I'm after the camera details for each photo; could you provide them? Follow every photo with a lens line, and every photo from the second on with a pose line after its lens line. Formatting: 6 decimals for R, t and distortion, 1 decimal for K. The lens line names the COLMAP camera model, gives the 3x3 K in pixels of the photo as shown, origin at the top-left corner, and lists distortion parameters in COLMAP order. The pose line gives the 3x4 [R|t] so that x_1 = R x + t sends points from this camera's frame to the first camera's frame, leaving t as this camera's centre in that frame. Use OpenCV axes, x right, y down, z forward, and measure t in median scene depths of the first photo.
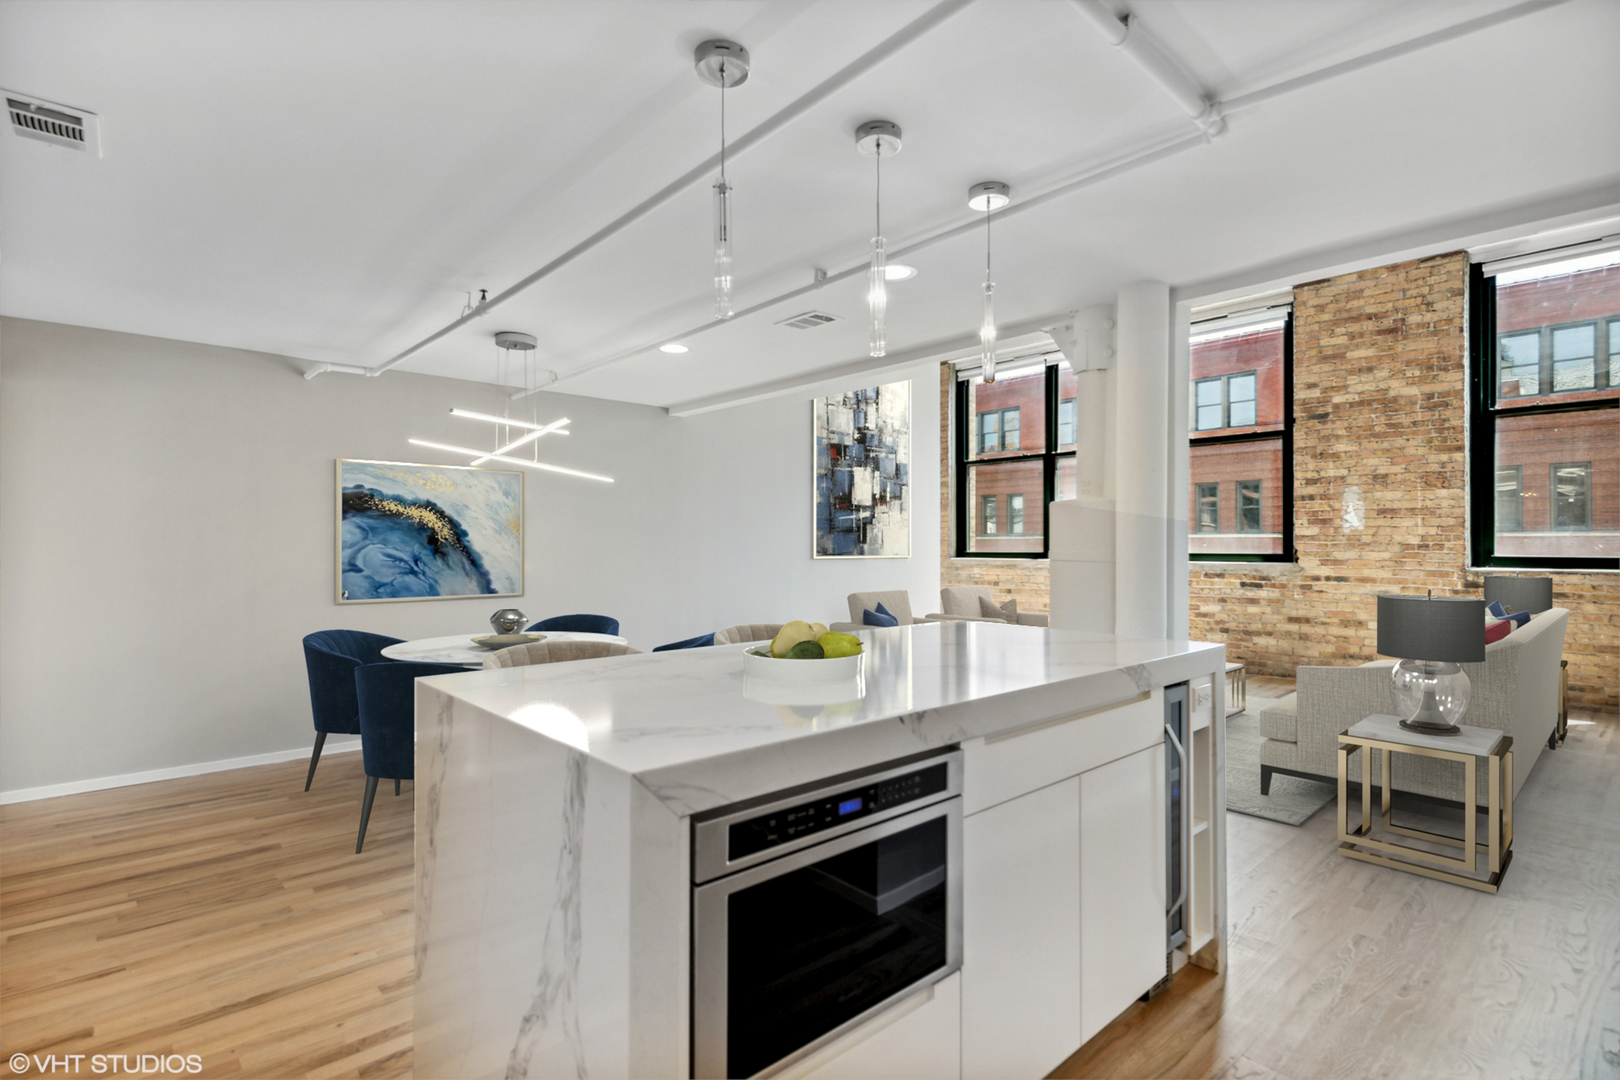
lens RADIAL K [[787.2, 0, 810.5], [0, 787.2, 543.0], [0, 0, 1]] dist [-0.011693, -0.000477]
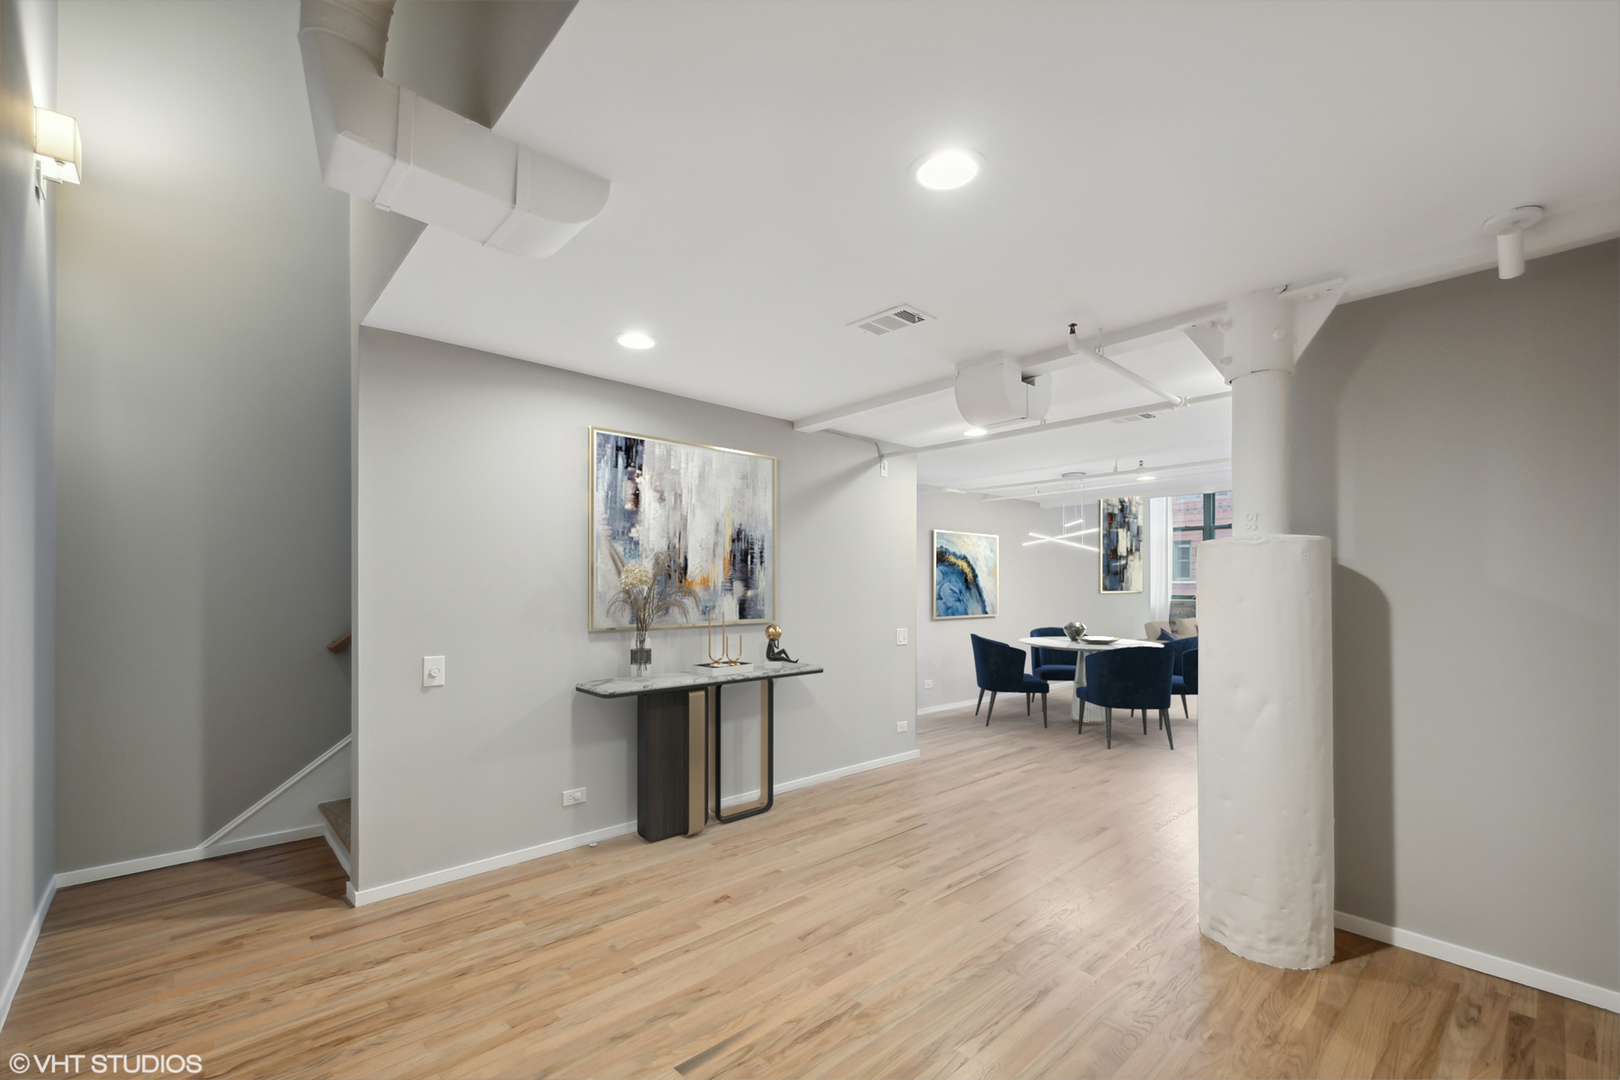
lens RADIAL K [[697.9, 0, 831.5], [0, 697.9, 587.3], [0, 0, 1]] dist [-0.003603, -0.000656]
pose [[0.999946, -0.003010, 0.009978, -0.716203], [0.002974, 0.999989, 0.003592, 0.004919], [-0.009989, -0.003562, 0.999944, -0.385823]]
